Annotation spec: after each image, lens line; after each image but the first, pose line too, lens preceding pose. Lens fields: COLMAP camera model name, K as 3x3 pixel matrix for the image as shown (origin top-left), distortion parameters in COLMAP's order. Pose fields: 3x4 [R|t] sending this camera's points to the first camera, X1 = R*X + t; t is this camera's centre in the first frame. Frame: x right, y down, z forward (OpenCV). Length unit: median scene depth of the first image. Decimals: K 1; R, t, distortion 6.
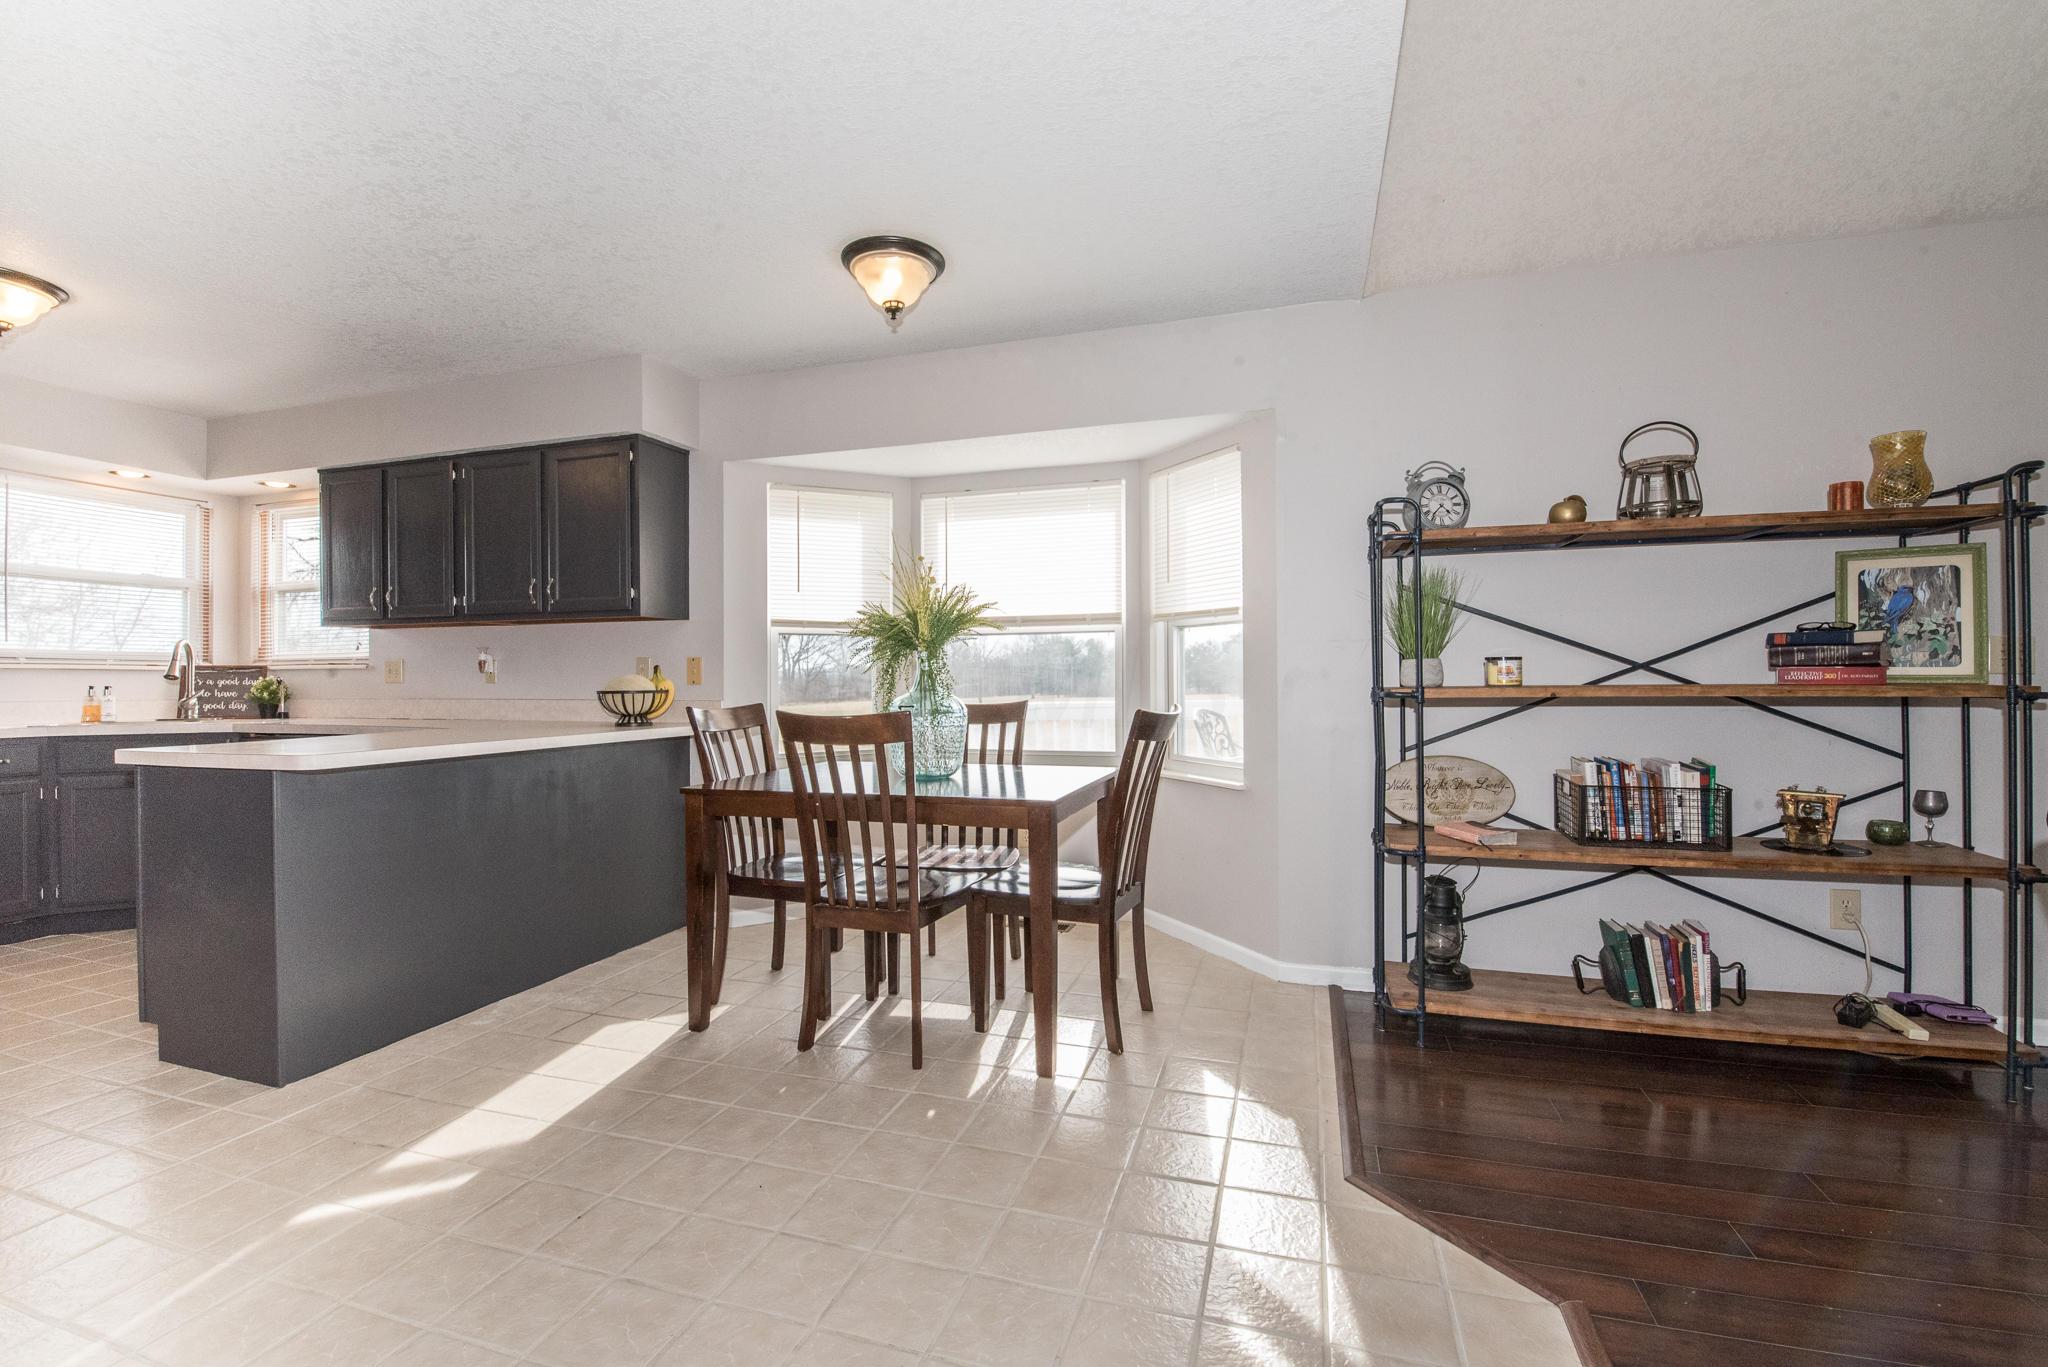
lens RADIAL K [[888.3, 0, 1020.8], [0, 888.3, 682.5], [0, 0, 1]] dist [0.000552, -0.014369]
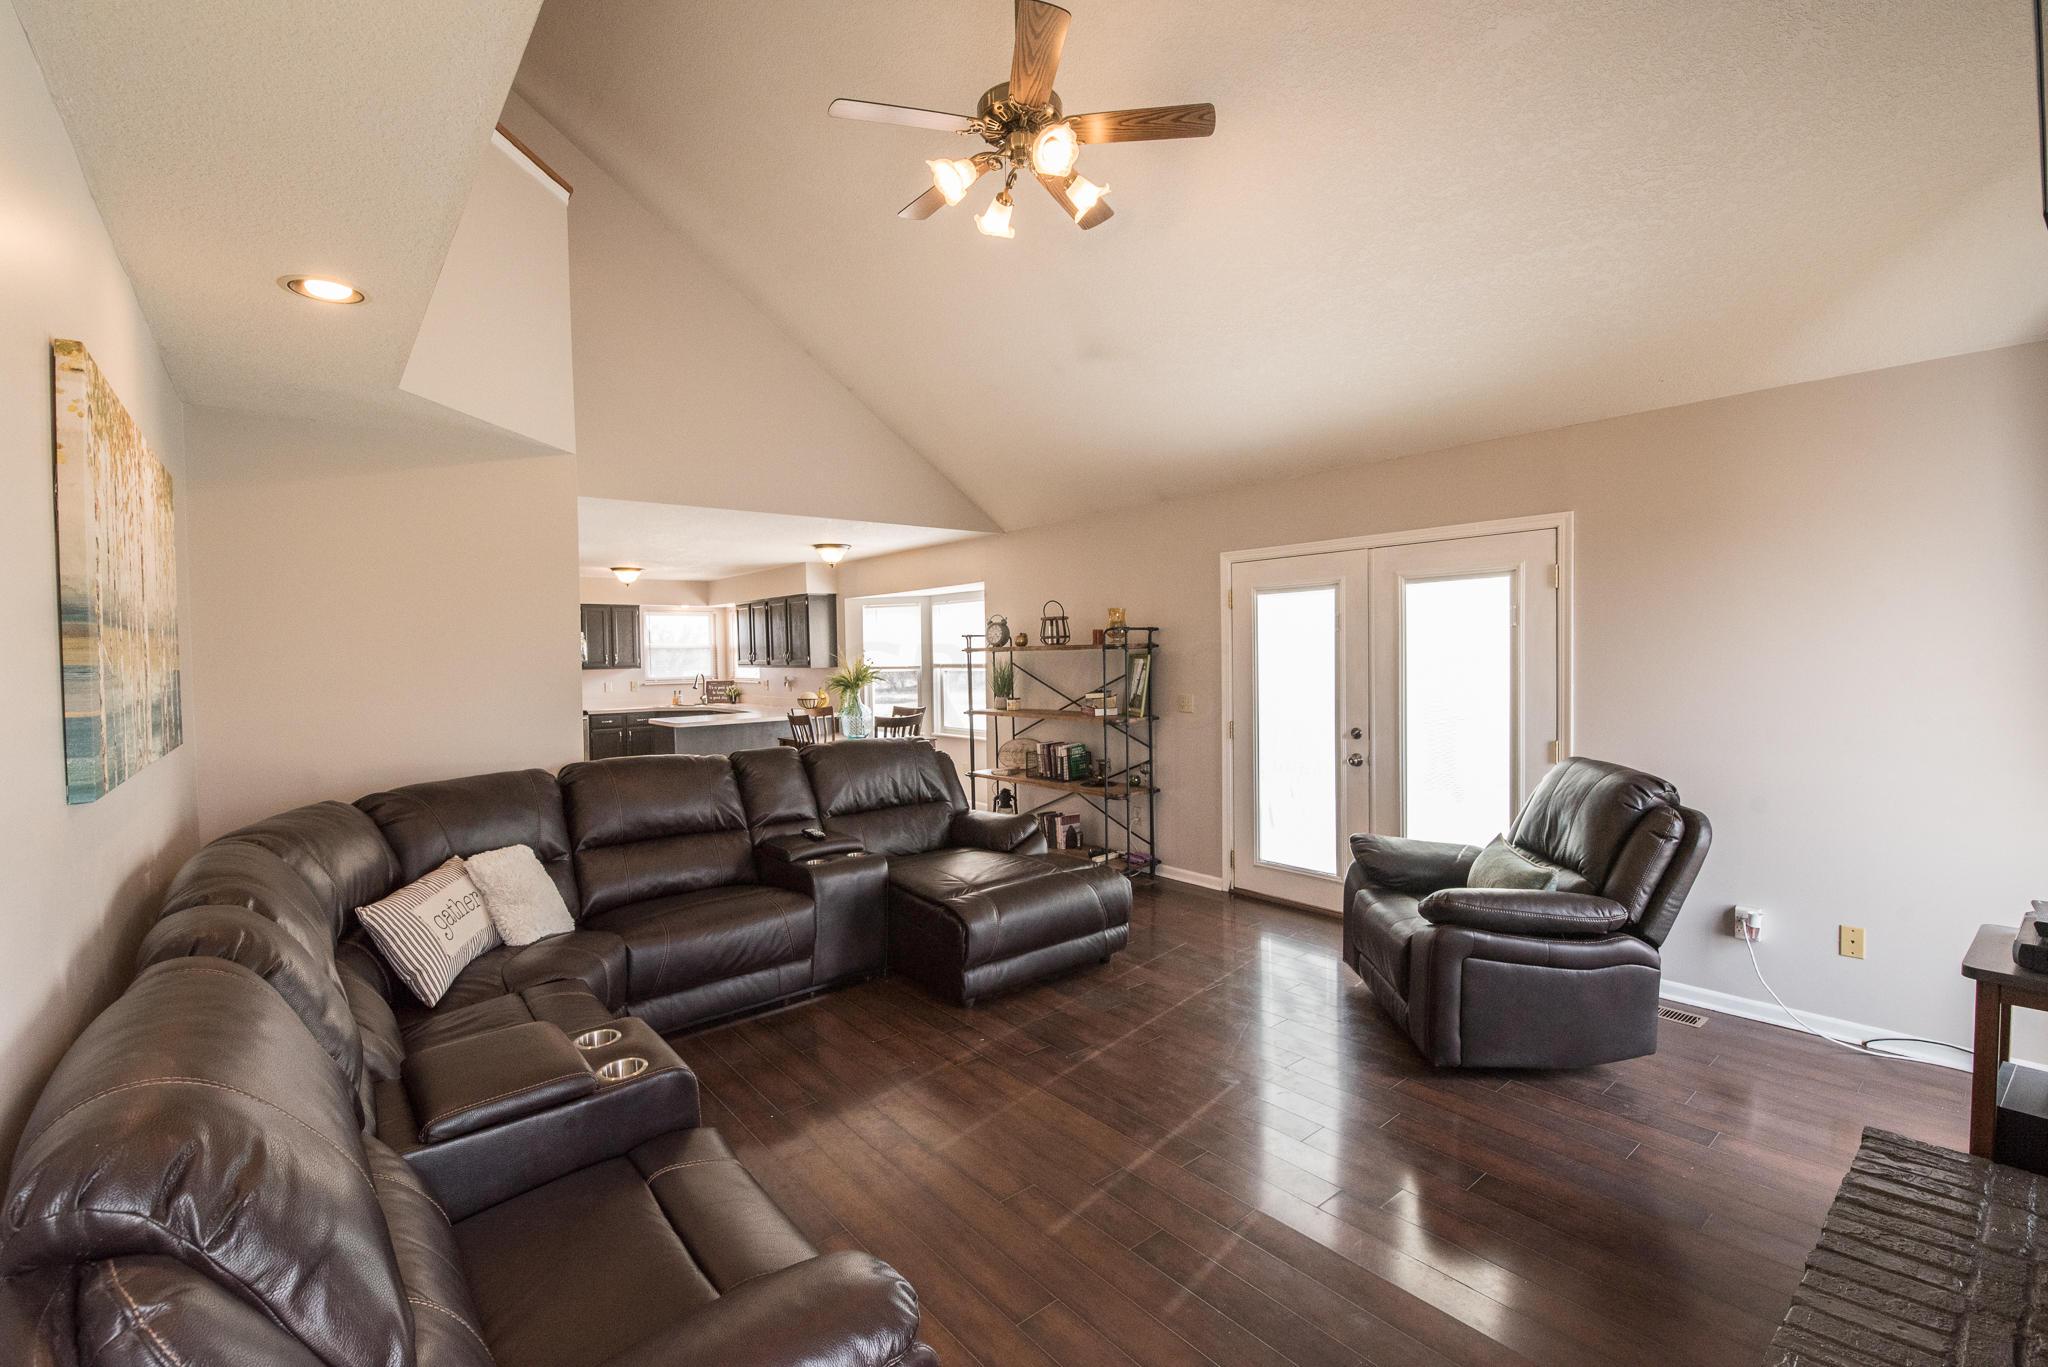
lens RADIAL K [[888.3, 0, 1020.8], [0, 888.3, 682.5], [0, 0, 1]] dist [0.000552, -0.014369]
pose [[0.835670, 0.009764, -0.549144, 1.344649], [0.013657, 0.999163, 0.038548, -0.116638], [0.549061, -0.039713, 0.834838, -0.707605]]
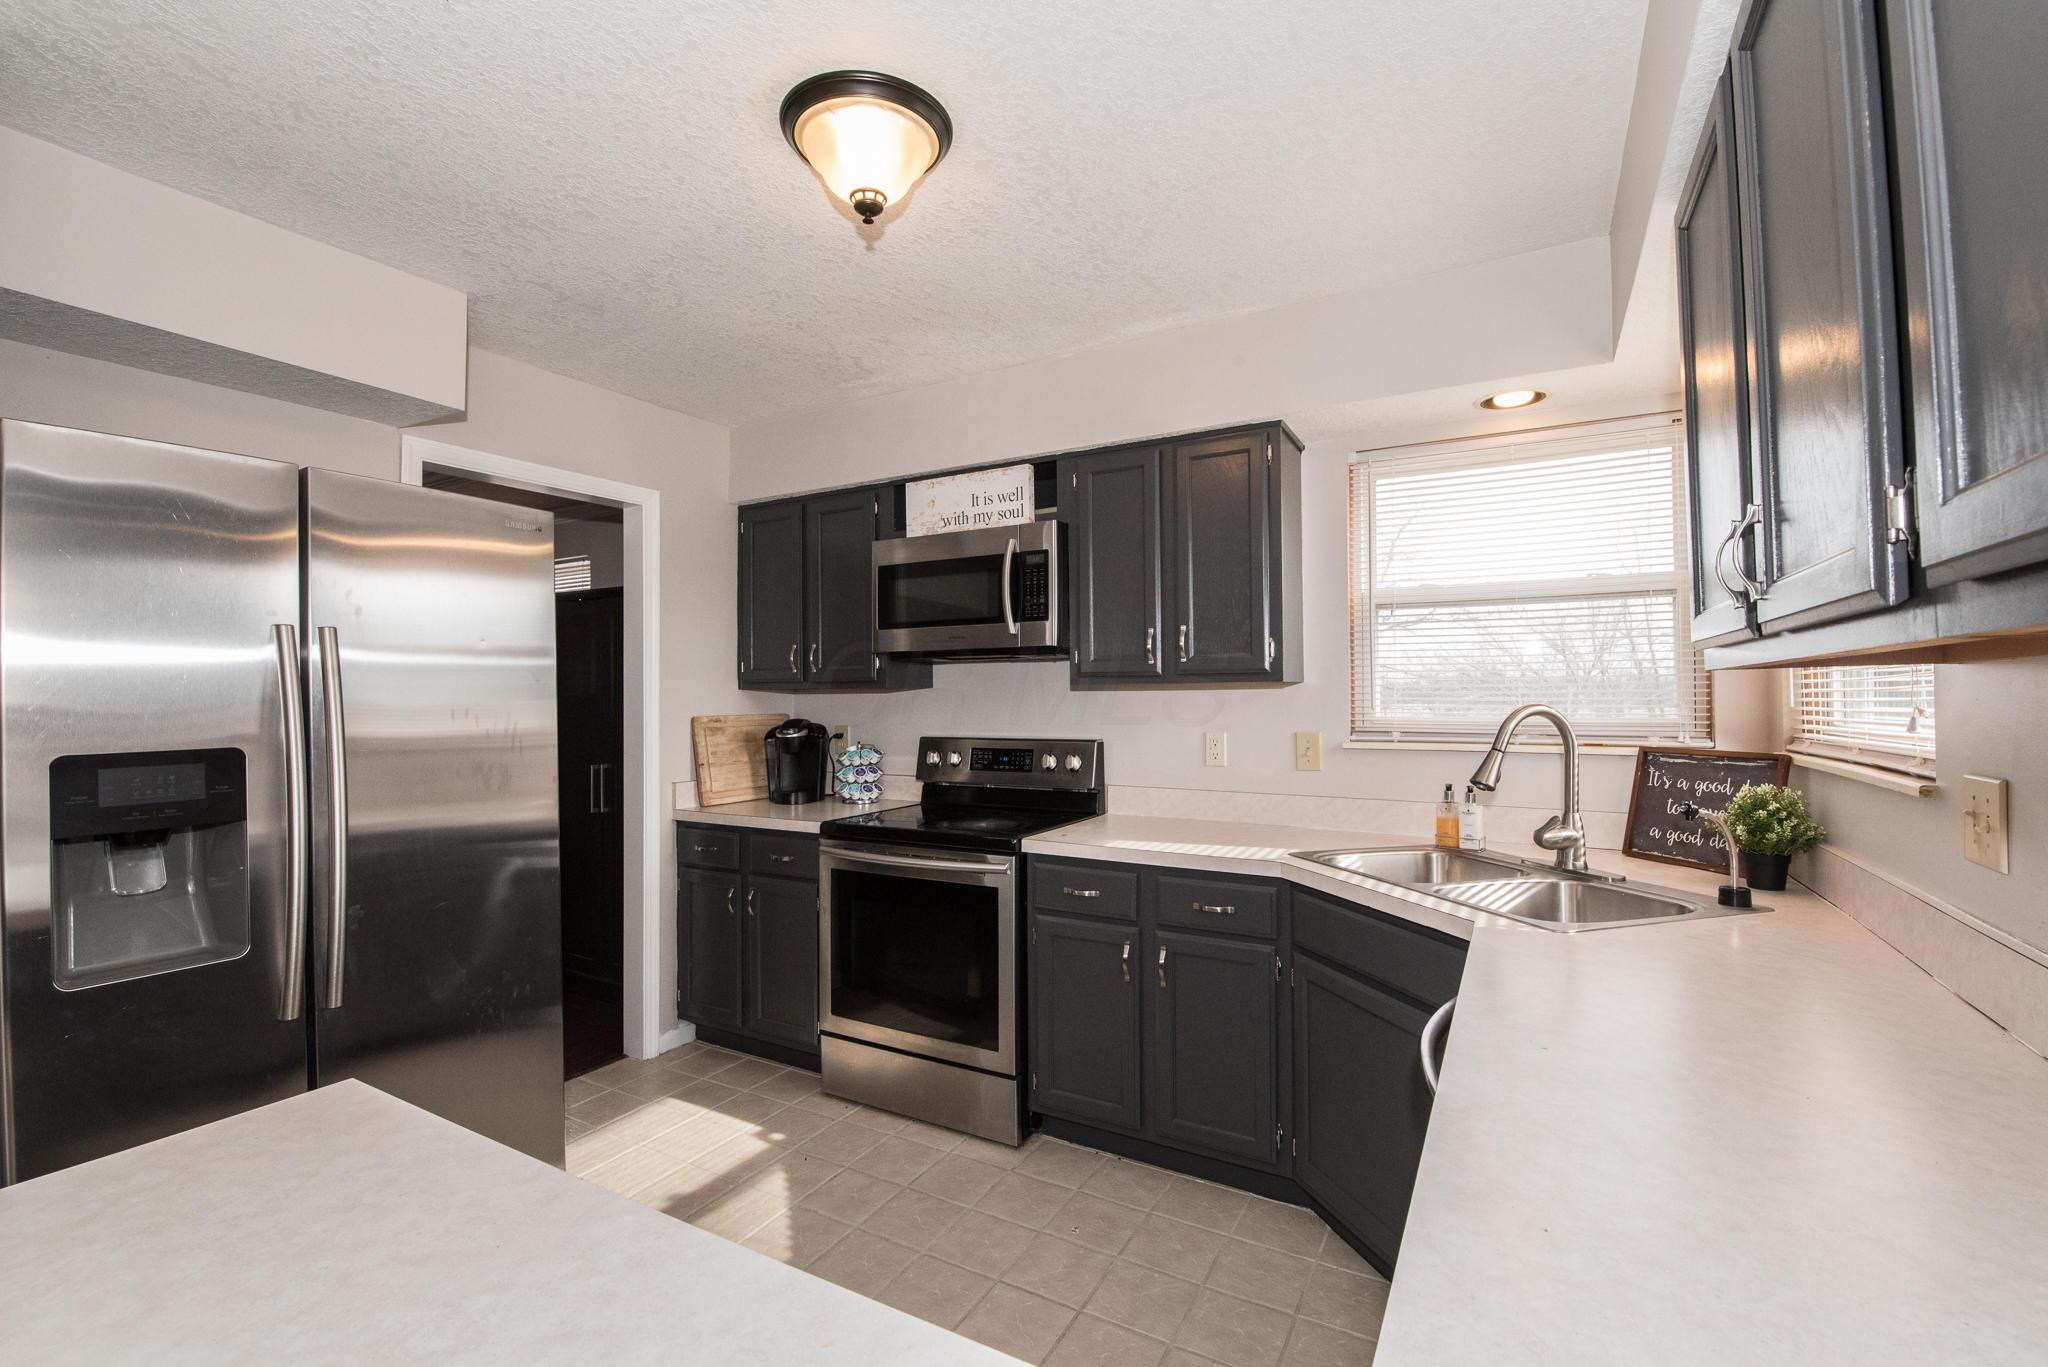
lens RADIAL K [[888.3, 0, 1020.8], [0, 888.3, 682.5], [0, 0, 1]] dist [0.000552, -0.014369]
pose [[-0.216032, -0.007259, -0.976359, -0.446331], [0.014486, 0.999838, -0.010639, -0.063570], [0.976279, -0.016442, -0.215892, 0.880043]]
